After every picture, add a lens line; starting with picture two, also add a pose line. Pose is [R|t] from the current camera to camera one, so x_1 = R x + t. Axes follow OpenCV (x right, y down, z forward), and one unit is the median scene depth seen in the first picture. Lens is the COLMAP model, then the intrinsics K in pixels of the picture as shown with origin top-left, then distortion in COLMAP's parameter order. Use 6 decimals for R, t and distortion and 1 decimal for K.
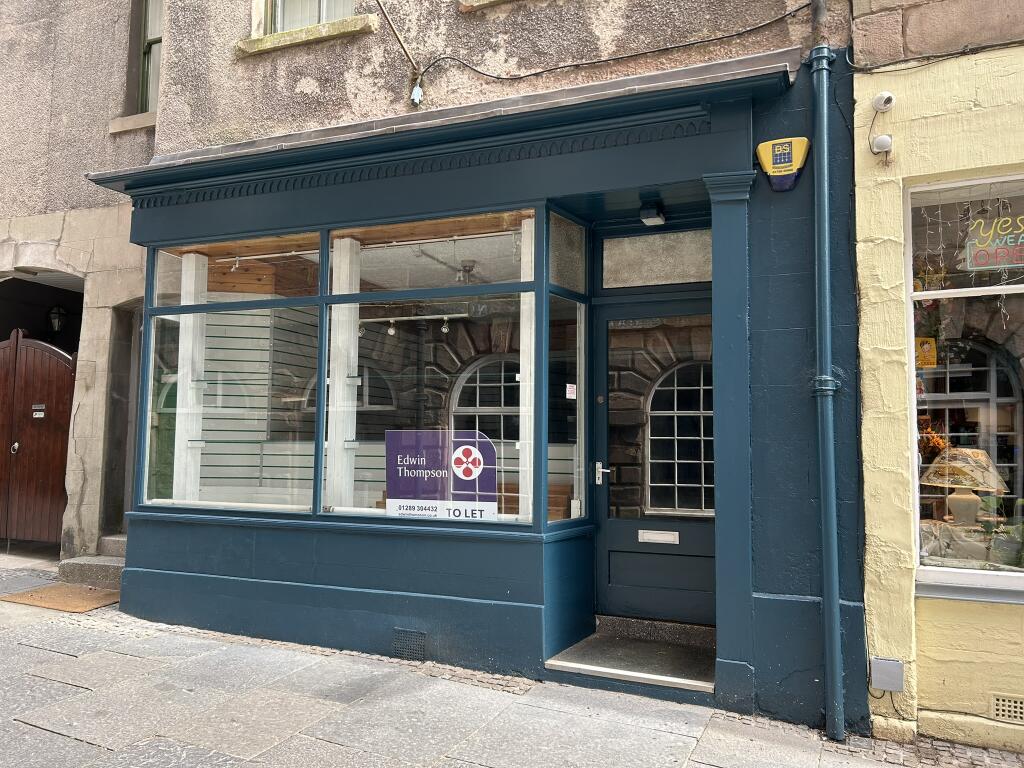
lens RADIAL K [[776.5, 0, 512.0], [0, 776.5, 384.0], [0, 0, 1]] dist [0.053398, -0.050944]
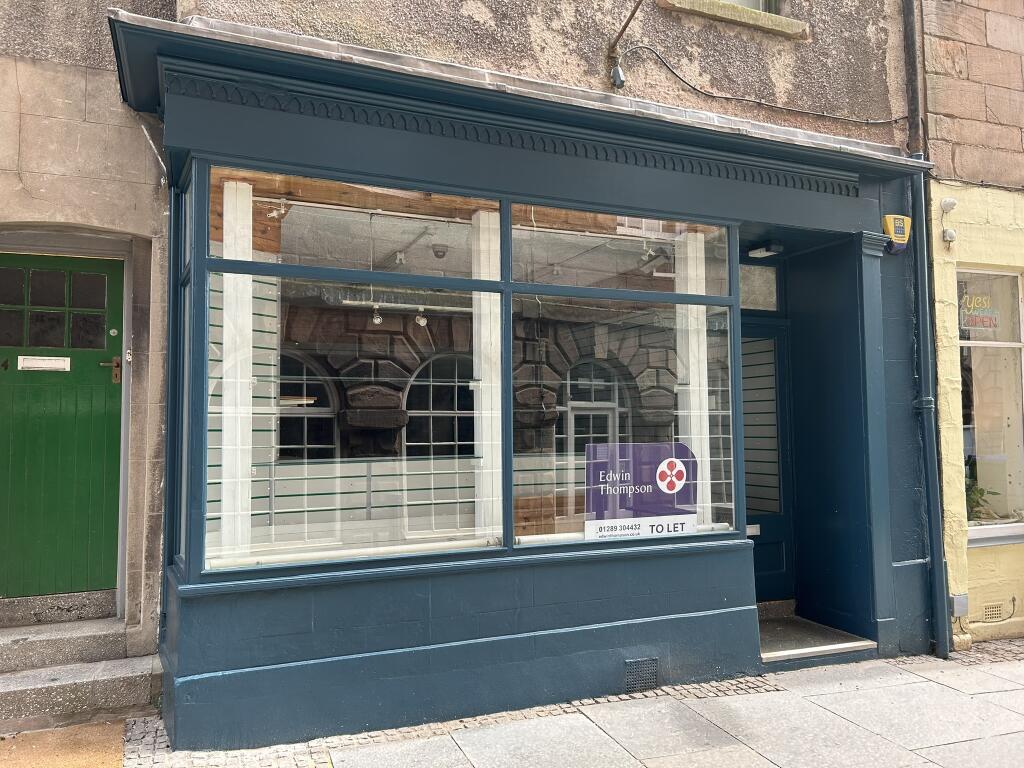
lens RADIAL K [[776.5, 0, 512.0], [0, 776.5, 384.0], [0, 0, 1]] dist [0.053398, -0.050944]
pose [[0.696470, 0.024343, 0.717172, -0.870044], [-0.035675, 0.999363, 0.000724, -0.006755], [-0.716698, -0.026089, 0.696895, 0.450356]]
